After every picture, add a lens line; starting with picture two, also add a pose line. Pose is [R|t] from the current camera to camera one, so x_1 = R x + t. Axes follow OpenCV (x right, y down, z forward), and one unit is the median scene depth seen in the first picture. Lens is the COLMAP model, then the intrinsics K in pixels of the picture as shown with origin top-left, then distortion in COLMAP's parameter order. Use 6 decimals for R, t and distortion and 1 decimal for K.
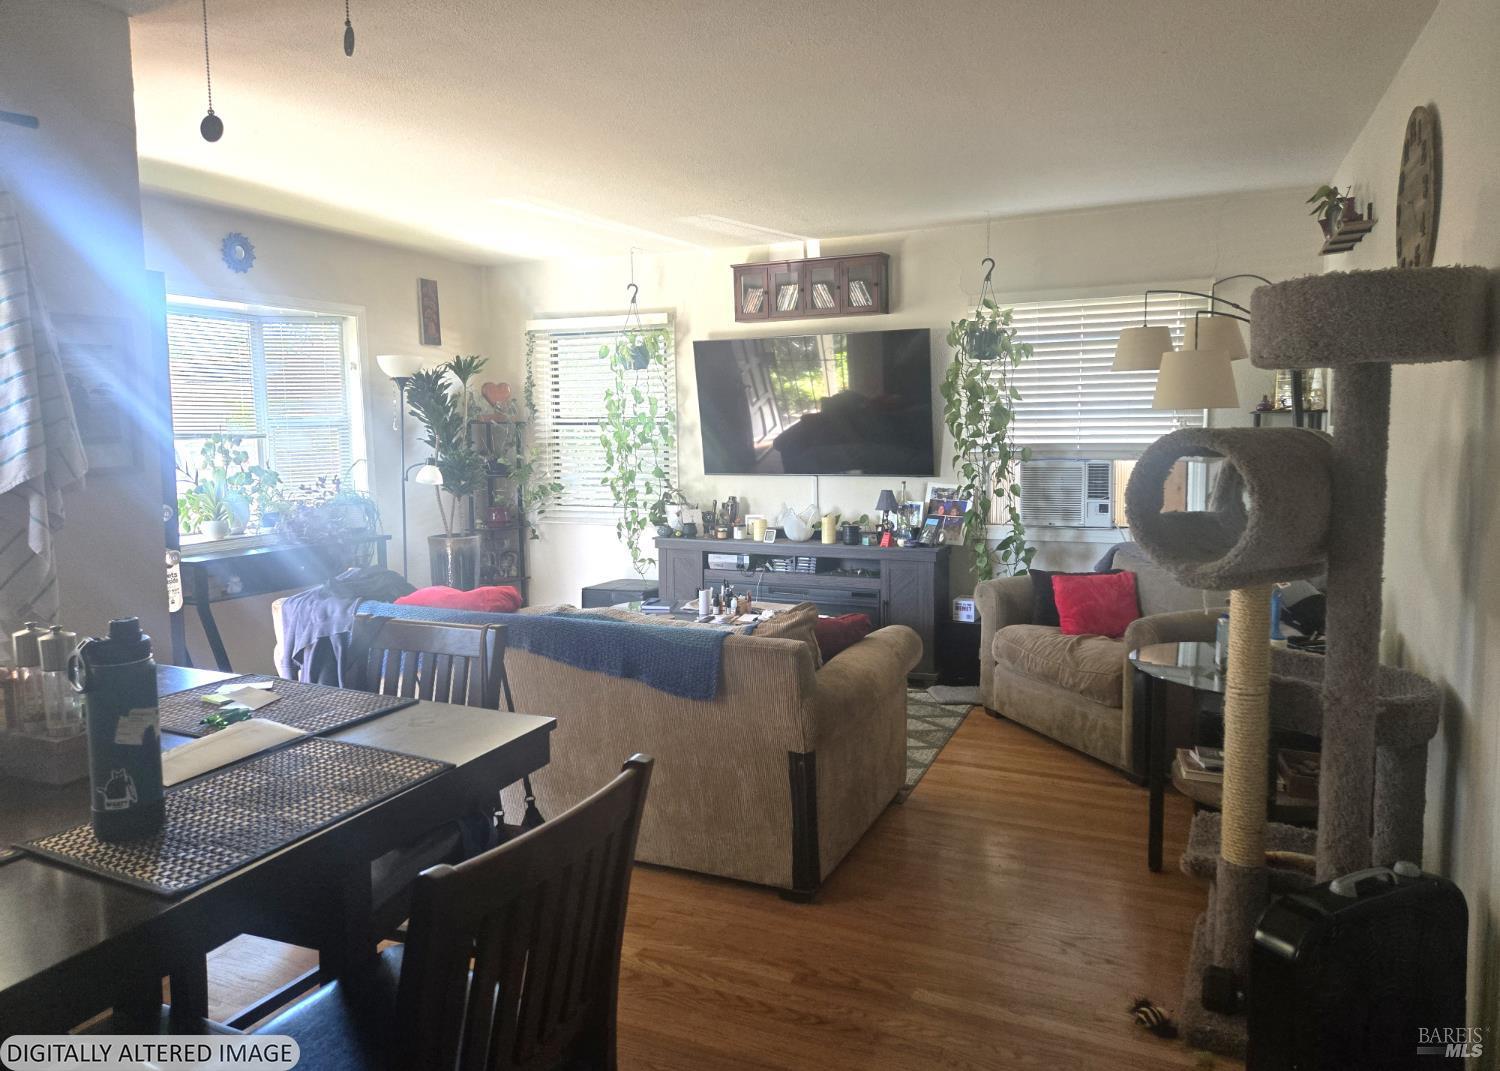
lens RADIAL K [[999.3, 0, 750.0], [0, 999.3, 535.5], [0, 0, 1]] dist [0.051390, -0.000442]
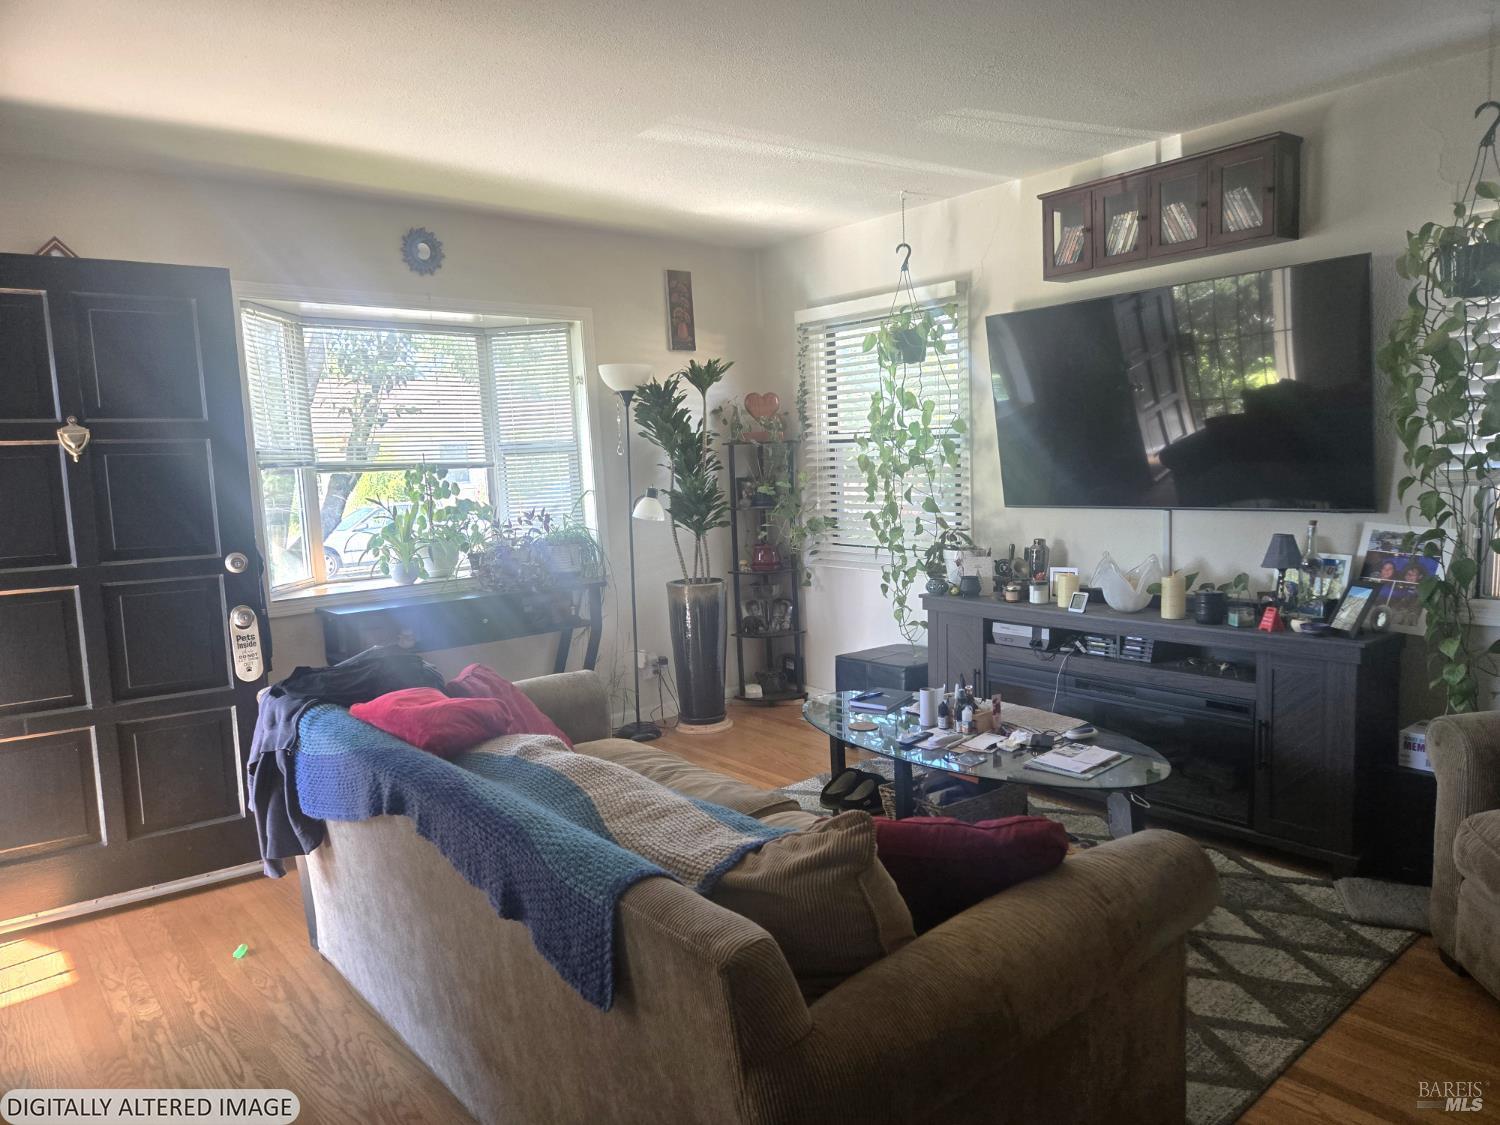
lens RADIAL K [[1006.4, 0, 749.3], [0, 1006.4, 587.8], [0, 0, 1]] dist [0.068863, -0.058171]
pose [[0.898845, 0.035651, -0.436814, 0.112999], [-0.020812, 0.999034, 0.038710, -0.029268], [0.437772, -0.025704, 0.898719, 0.291905]]
